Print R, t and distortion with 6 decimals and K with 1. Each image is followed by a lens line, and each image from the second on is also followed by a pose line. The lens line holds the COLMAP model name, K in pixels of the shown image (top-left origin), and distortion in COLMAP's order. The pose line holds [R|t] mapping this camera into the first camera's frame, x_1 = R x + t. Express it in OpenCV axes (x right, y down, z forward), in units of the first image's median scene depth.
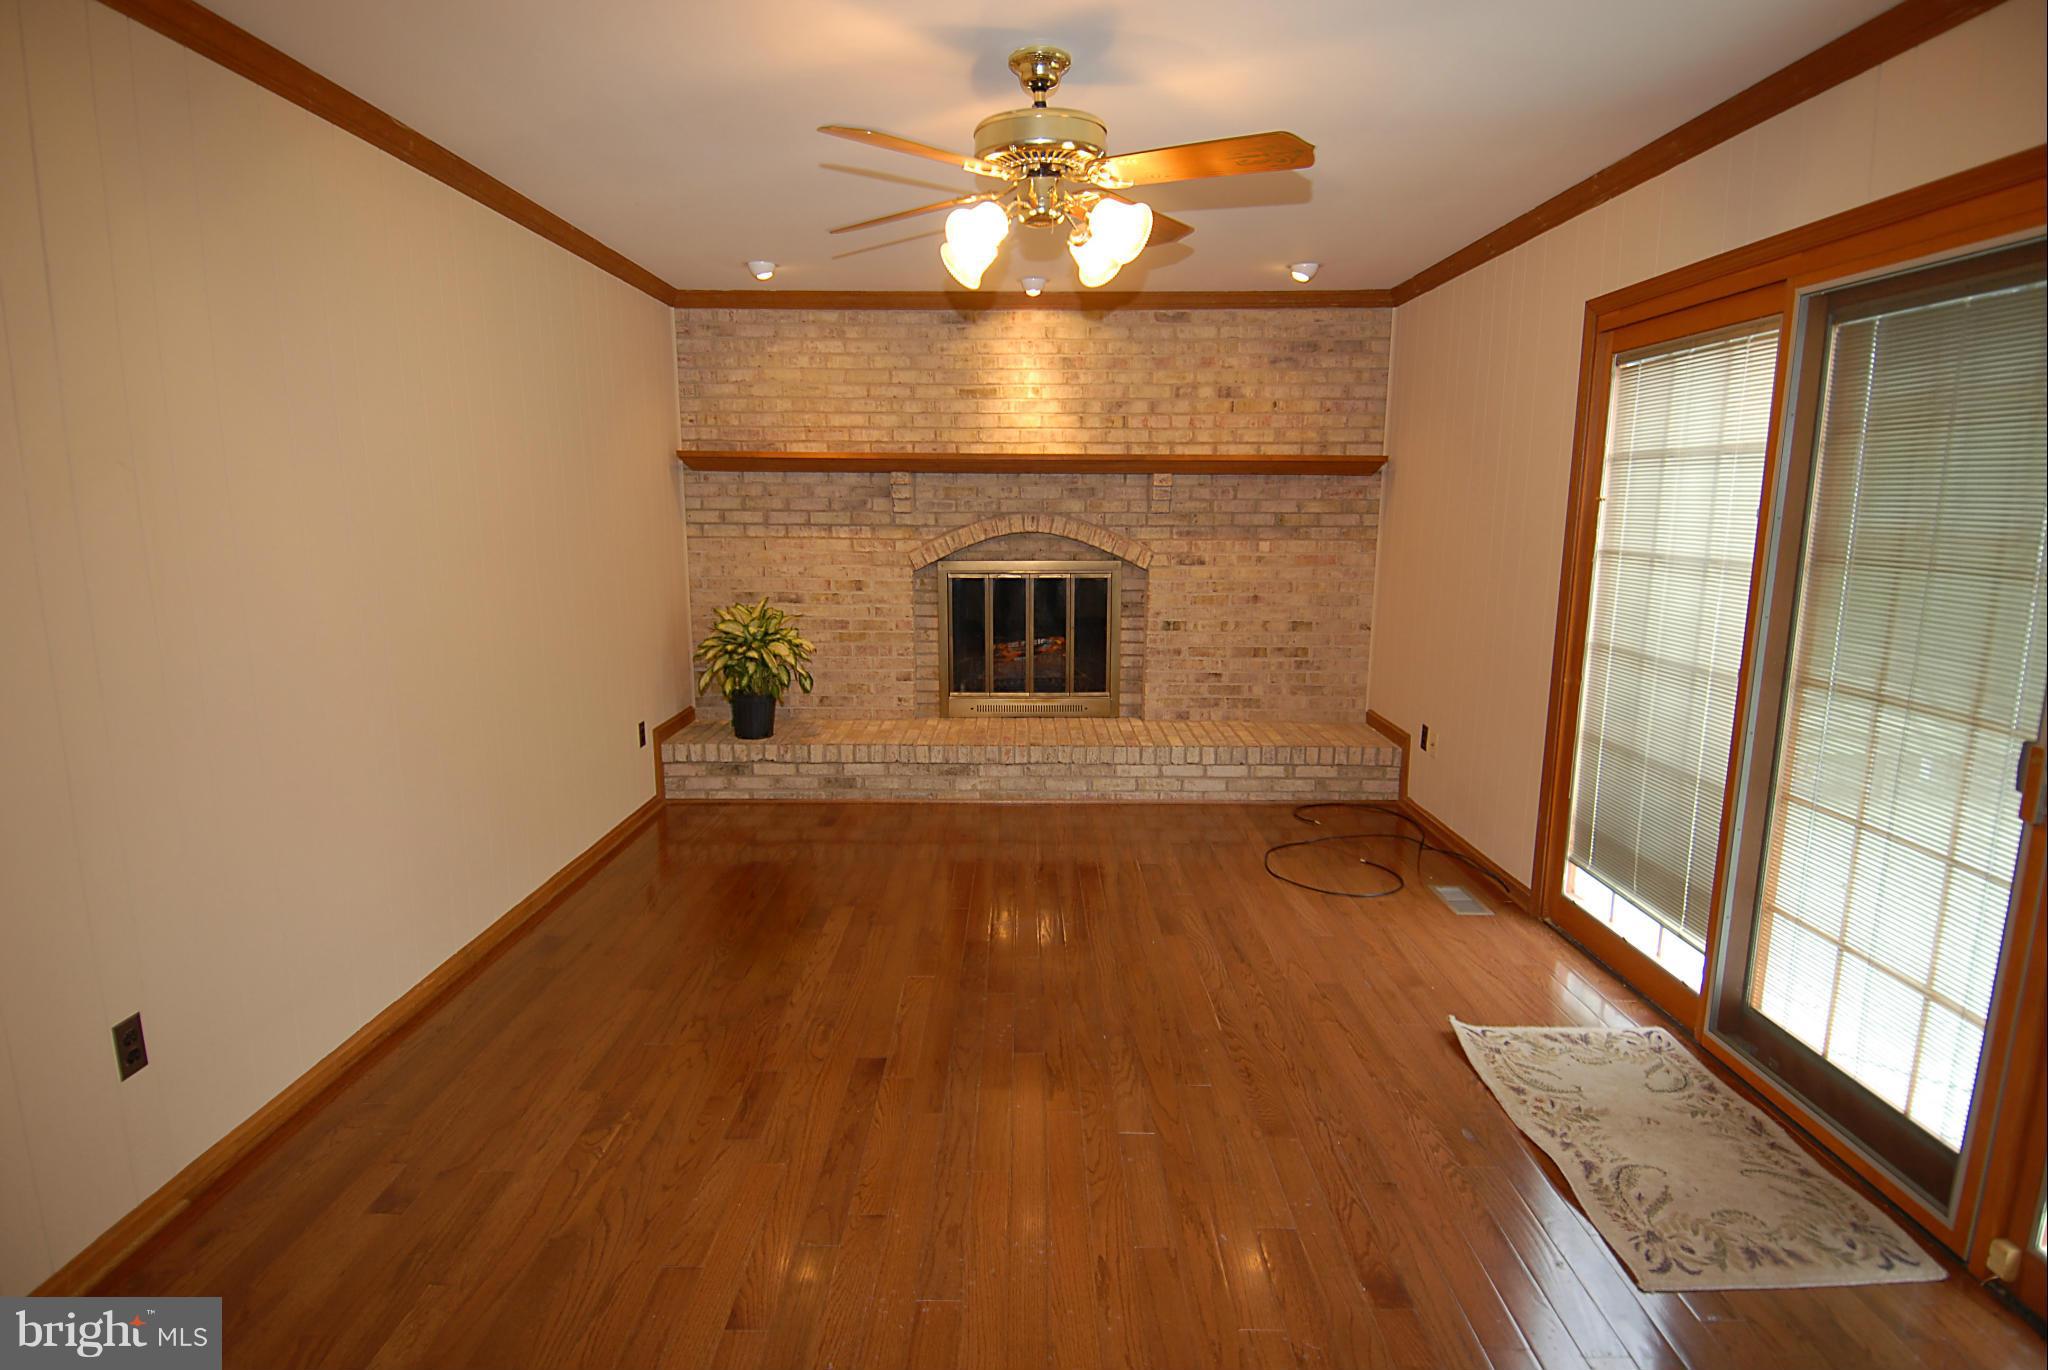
lens RADIAL K [[1061.7, 0, 1021.6], [0, 1061.7, 693.0], [0, 0, 1]] dist [0.059172, -0.065400]
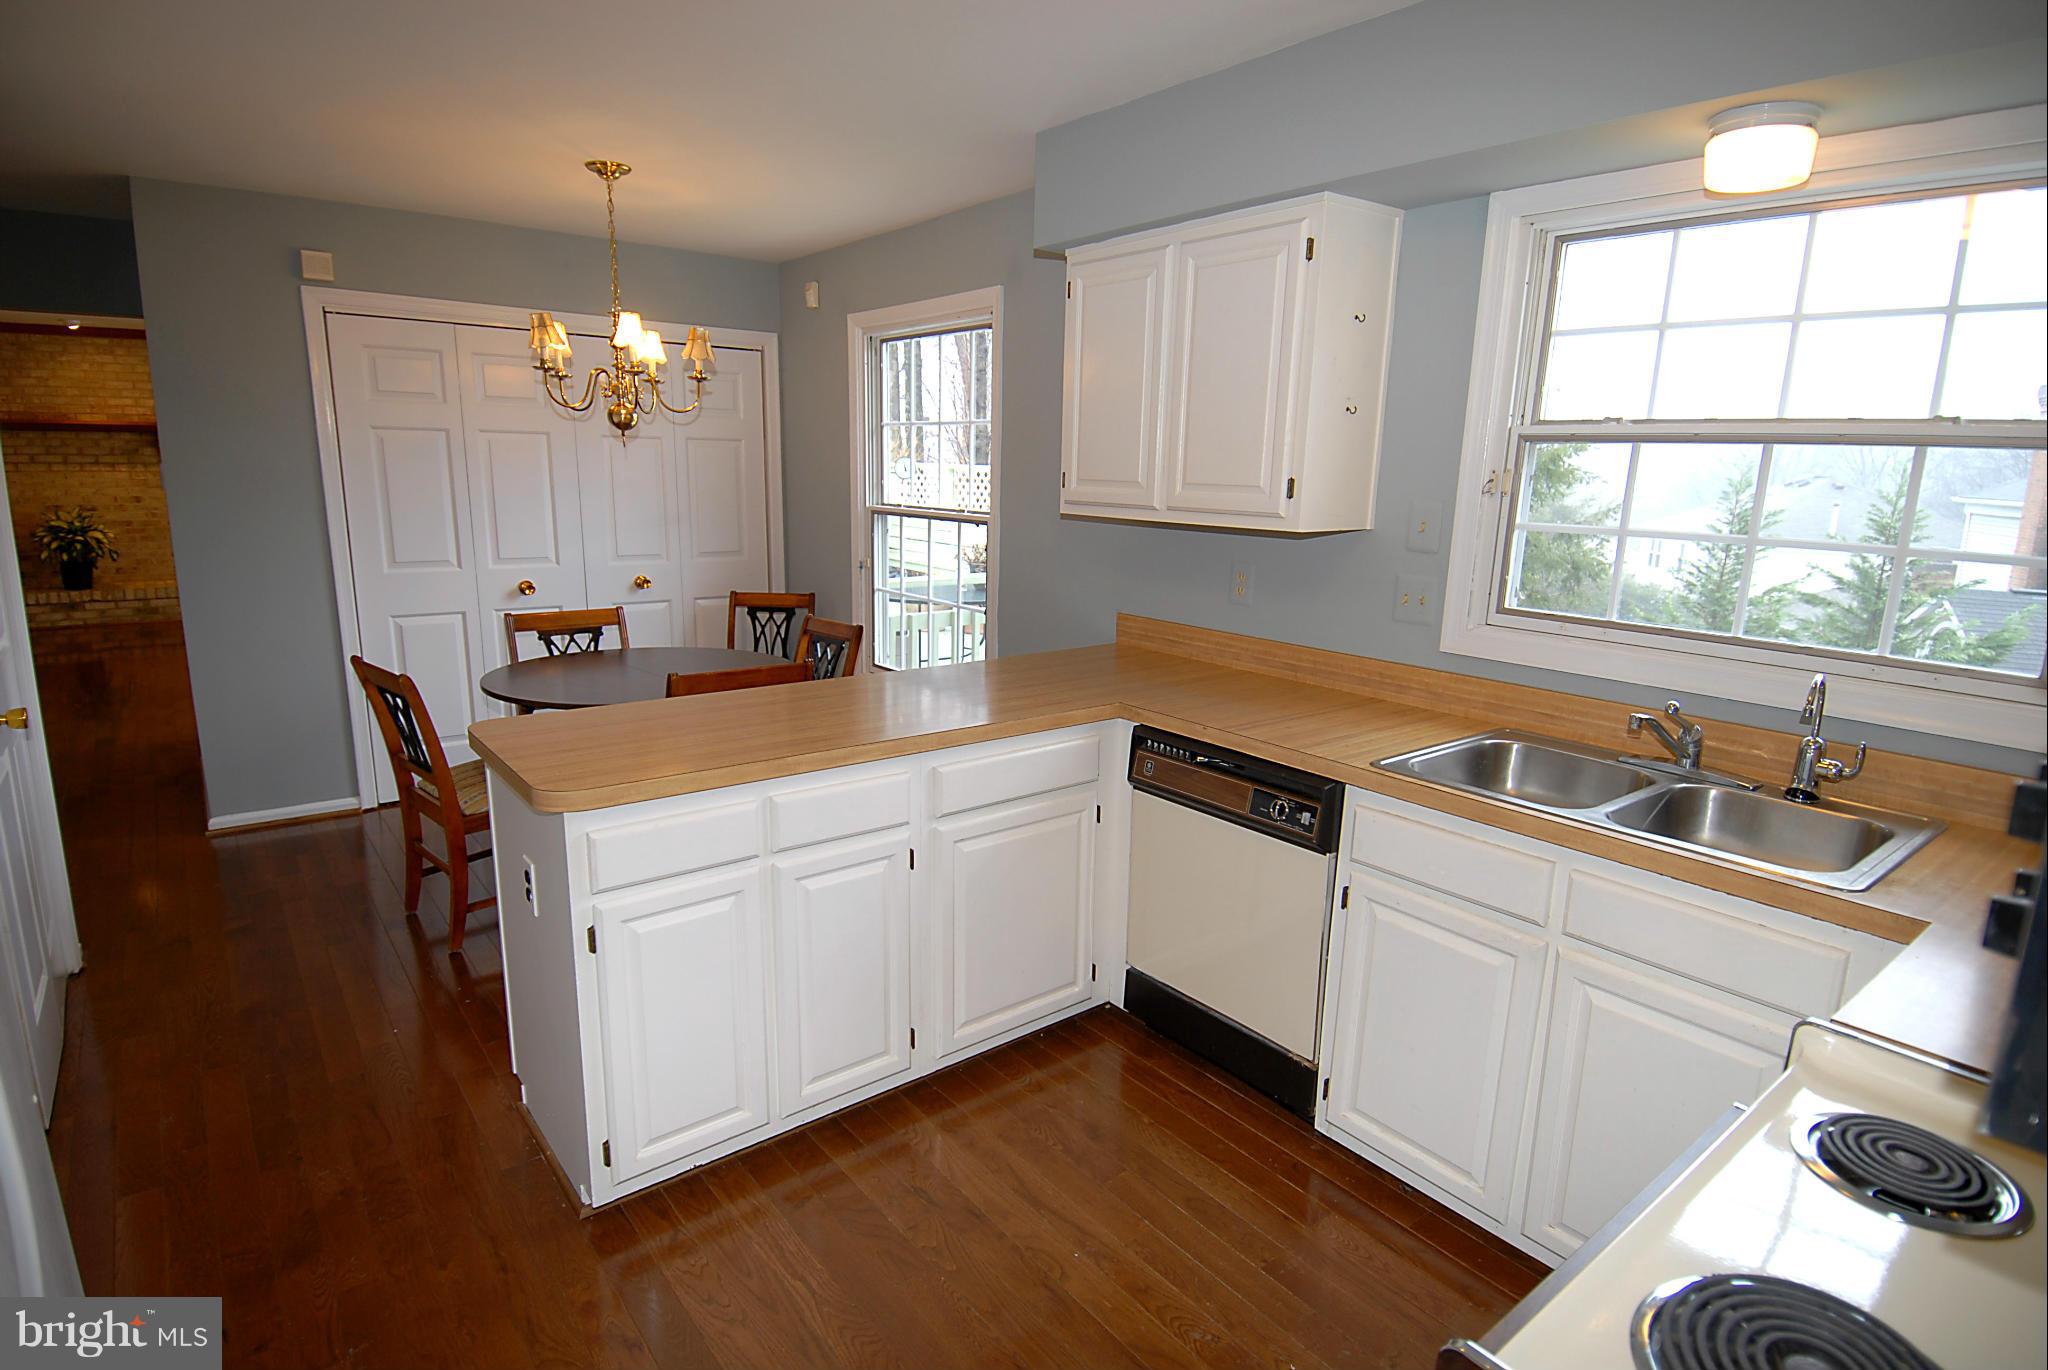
lens RADIAL K [[1079.6, 0, 1018.9], [0, 1079.6, 691.2], [0, 0, 1]] dist [0.046727, -0.050039]
pose [[0.788761, -0.112658, 0.604288, -0.134039], [0.086424, 0.993622, 0.072435, 0.203081], [-0.608594, -0.004909, 0.793467, -1.261838]]
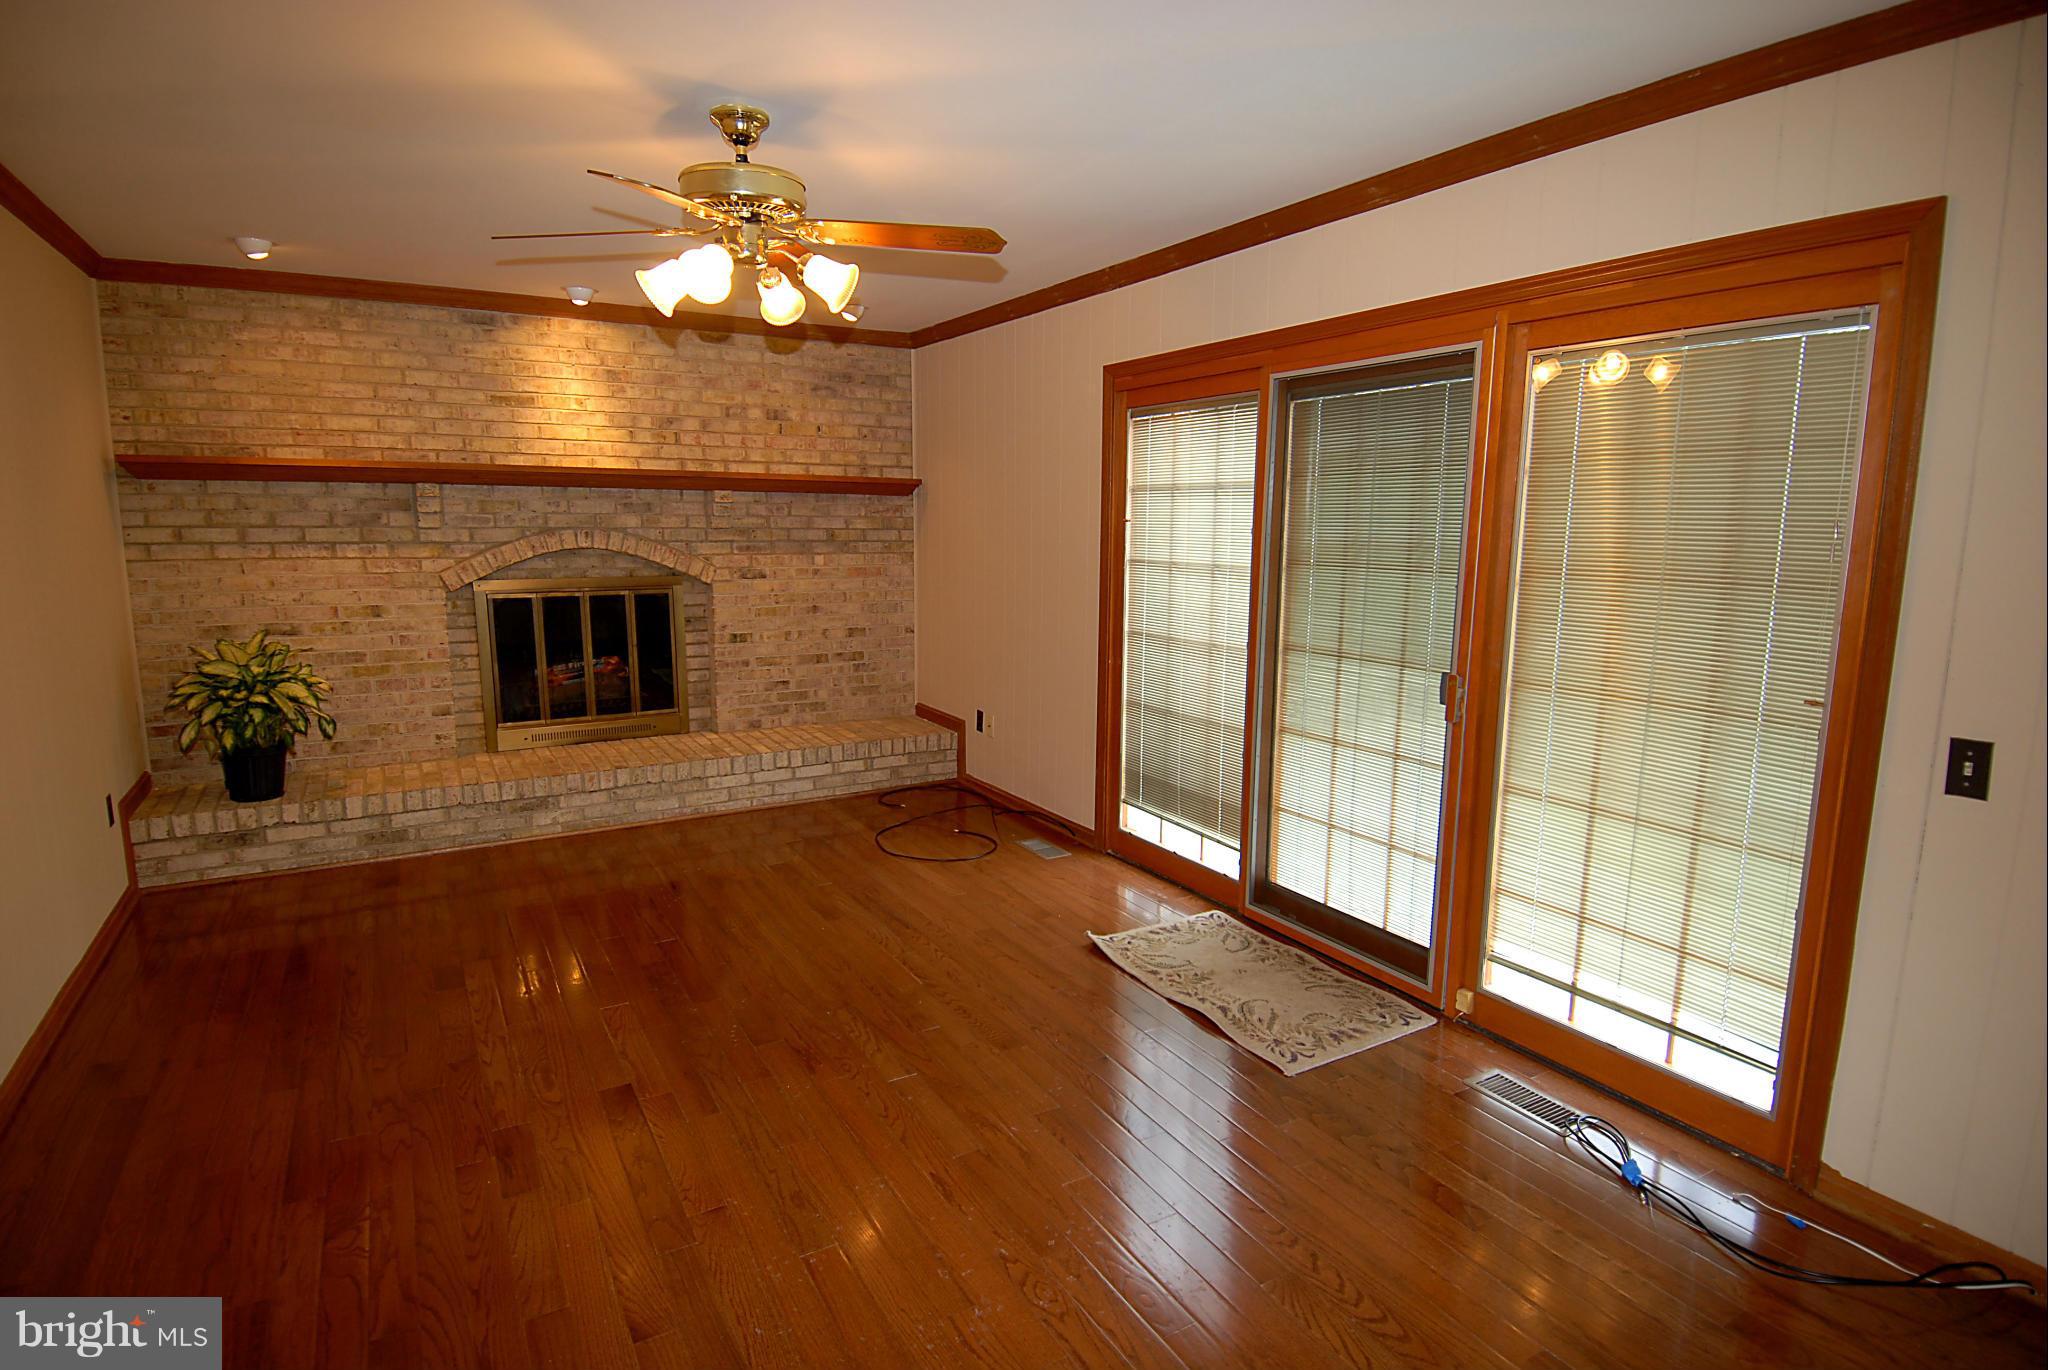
lens RADIAL K [[1061.1, 0, 1020.6], [0, 1061.1, 691.5], [0, 0, 1]] dist [0.058756, -0.064964]
pose [[0.862133, -0.080487, 0.500248, -0.149172], [0.086416, 0.996194, 0.011352, 0.000067], [-0.499258, 0.033442, 0.865808, -0.026800]]
